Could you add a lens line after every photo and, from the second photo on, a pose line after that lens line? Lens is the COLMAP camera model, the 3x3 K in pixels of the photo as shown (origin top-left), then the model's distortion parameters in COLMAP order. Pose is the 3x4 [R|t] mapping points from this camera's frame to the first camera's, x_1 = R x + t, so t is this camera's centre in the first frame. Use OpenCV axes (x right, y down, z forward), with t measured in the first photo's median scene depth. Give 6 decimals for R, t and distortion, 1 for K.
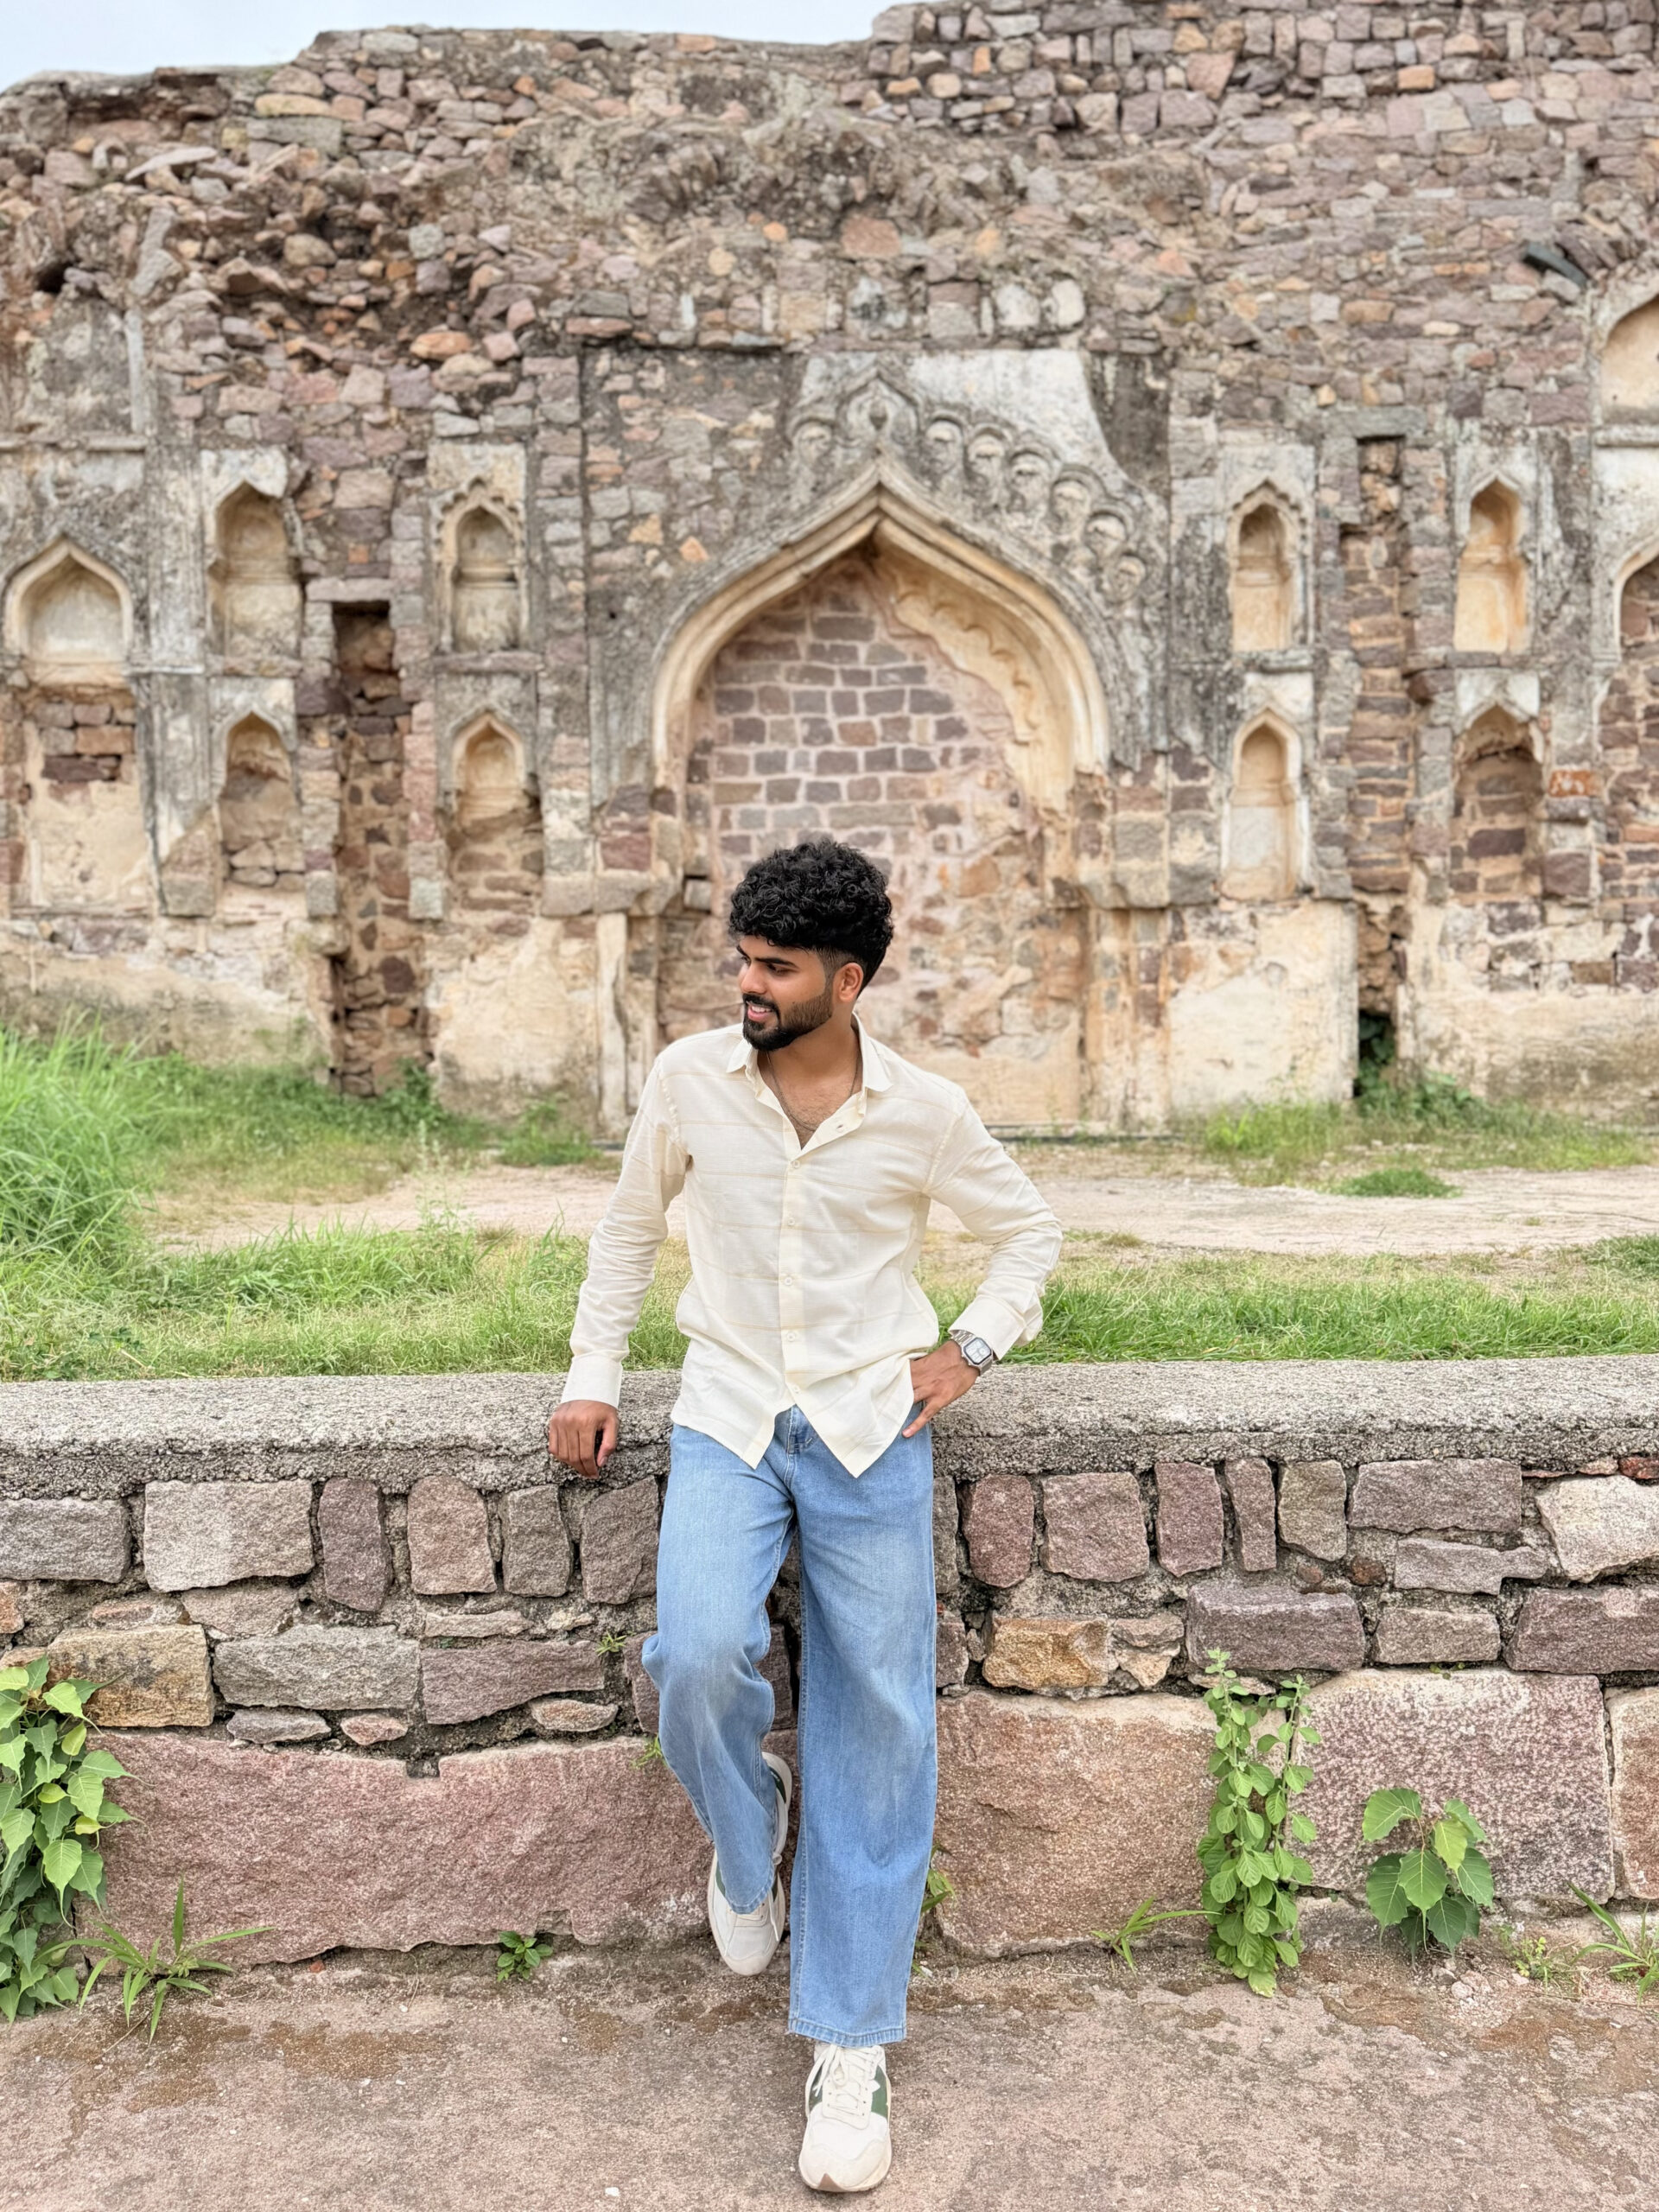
lens RADIAL K [[1649.2, 0, 799.8], [0, 1649.2, 1123.0], [0, 0, 1]] dist [0.040306, -0.026813]
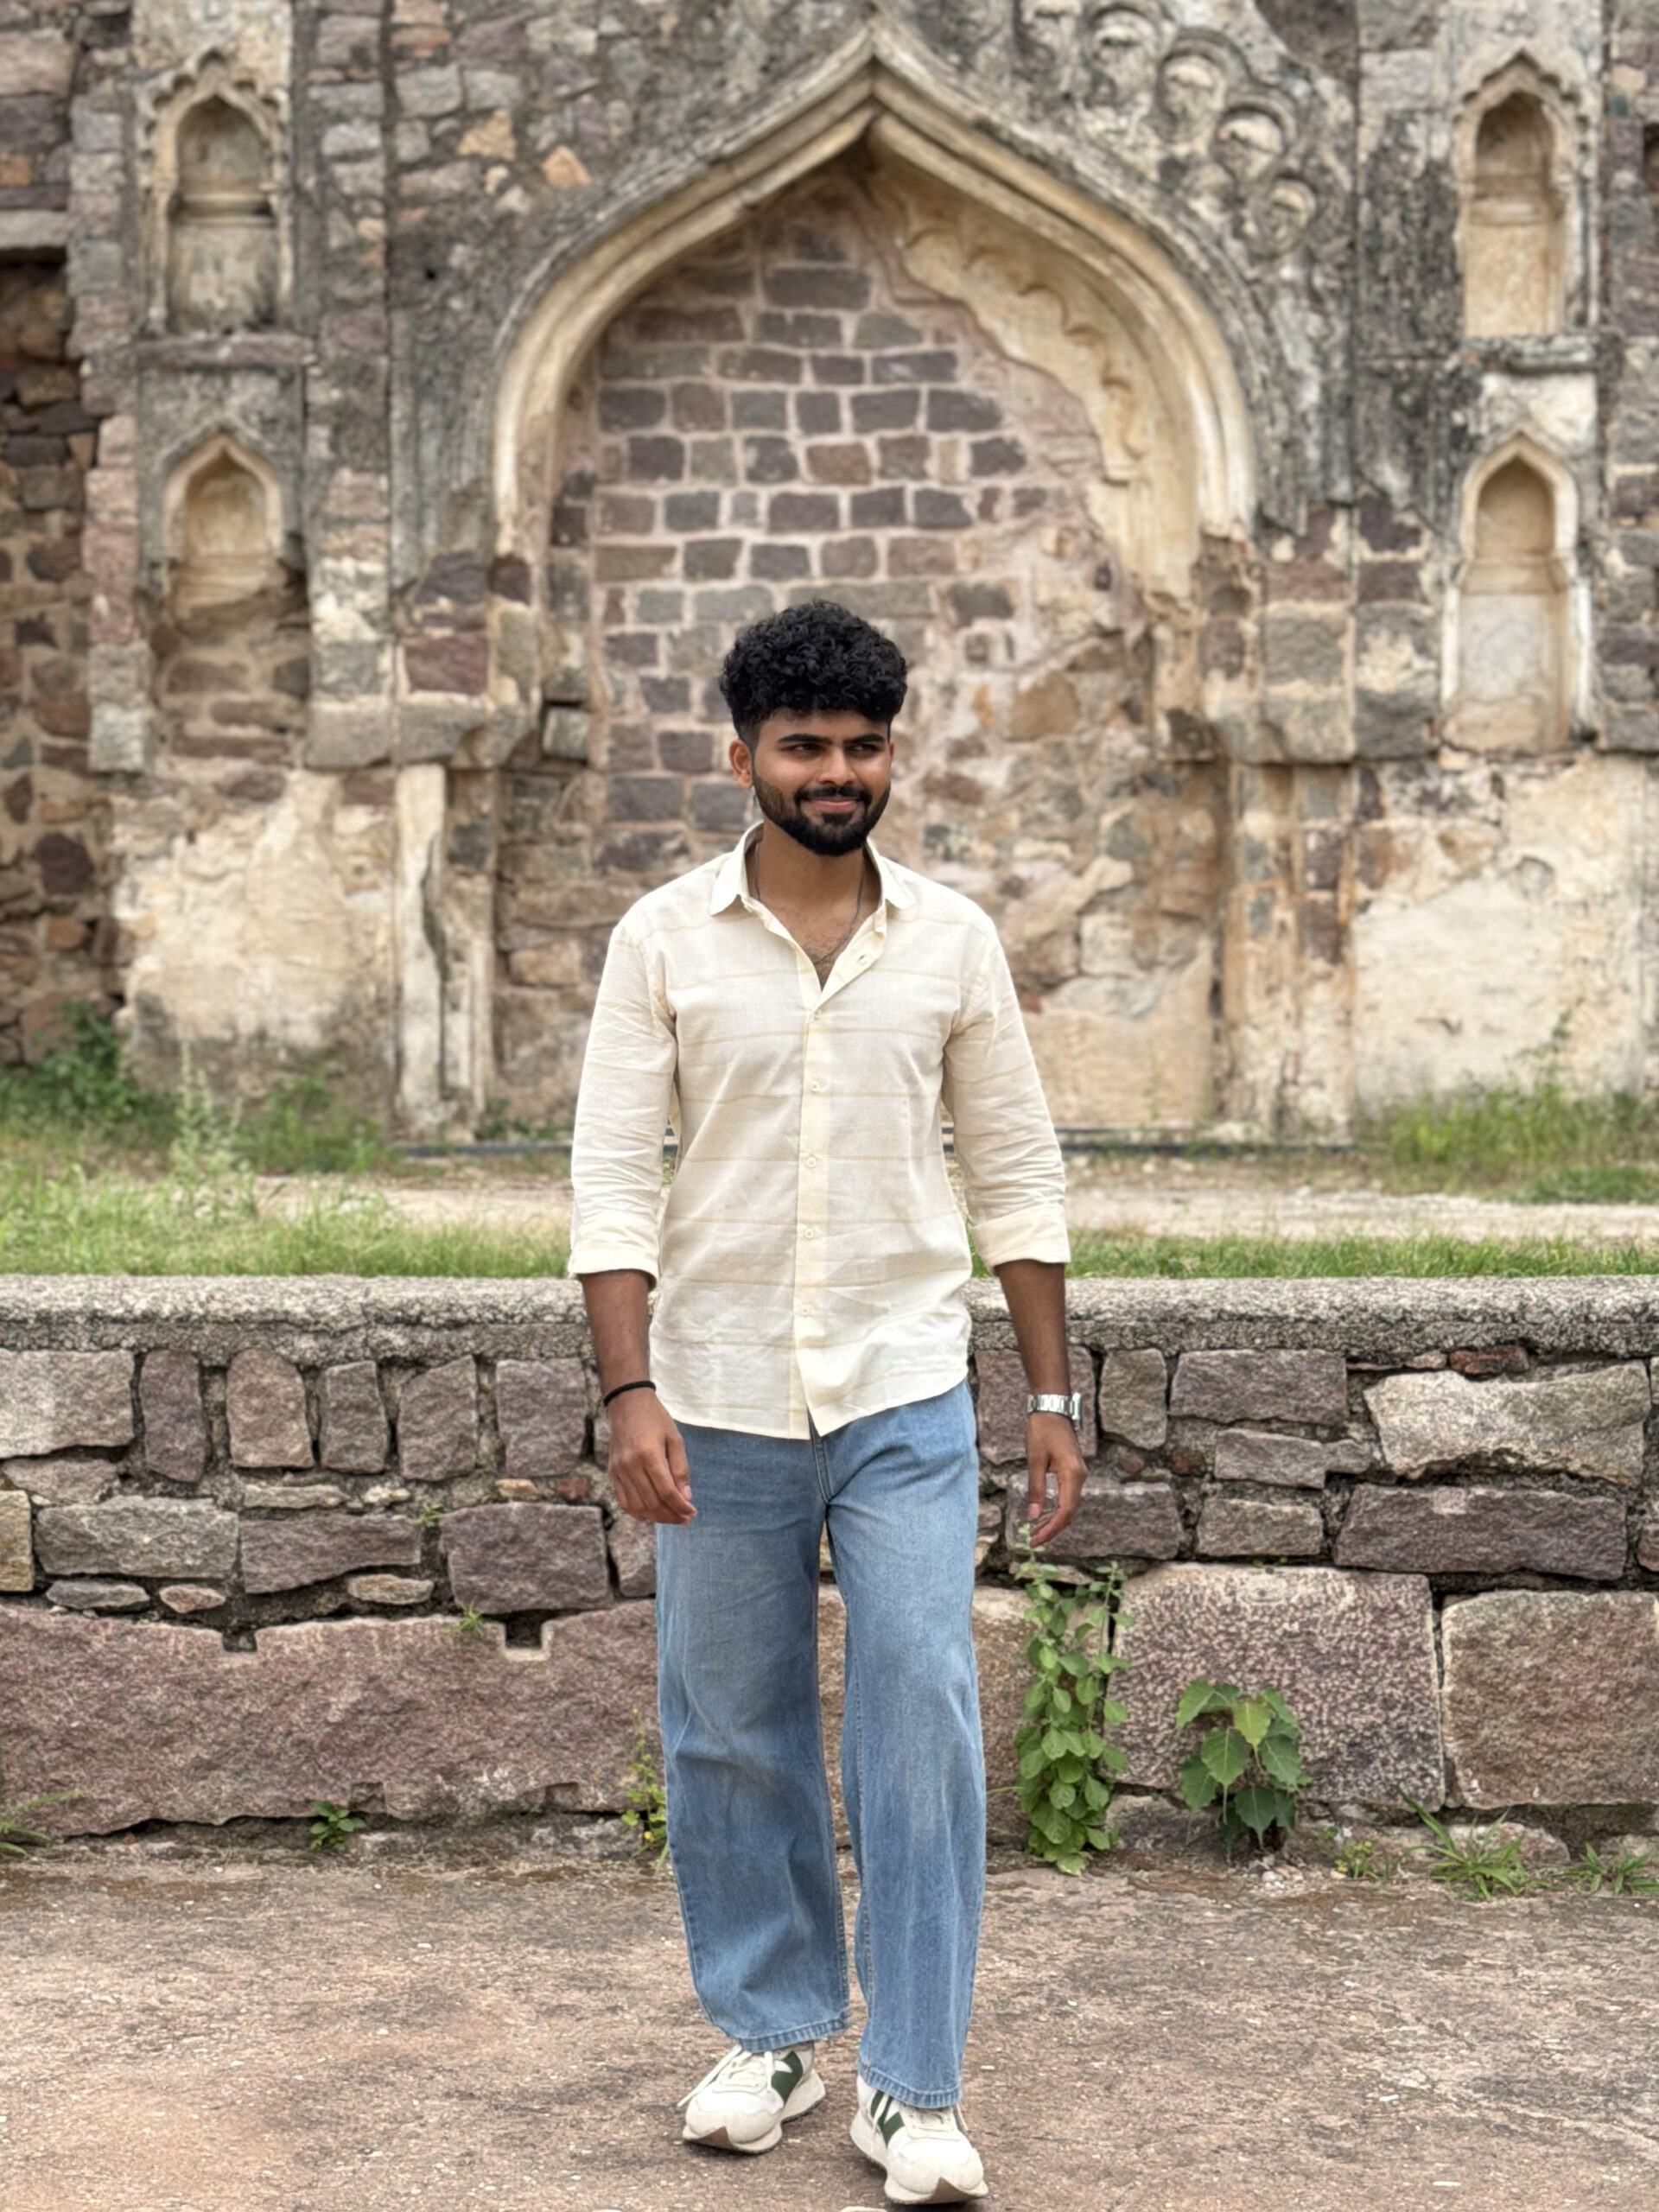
lens RADIAL K [[3874.1, 0, 706.3], [0, 3874.1, 1160.9], [0, 0, 1]] dist [0.041275, 0.000000]
pose [[0.999333, 0.012237, -0.034420, 0.040560], [-0.012855, 0.999759, -0.017777, 0.041666], [0.034194, 0.018207, 0.999249, -0.409399]]
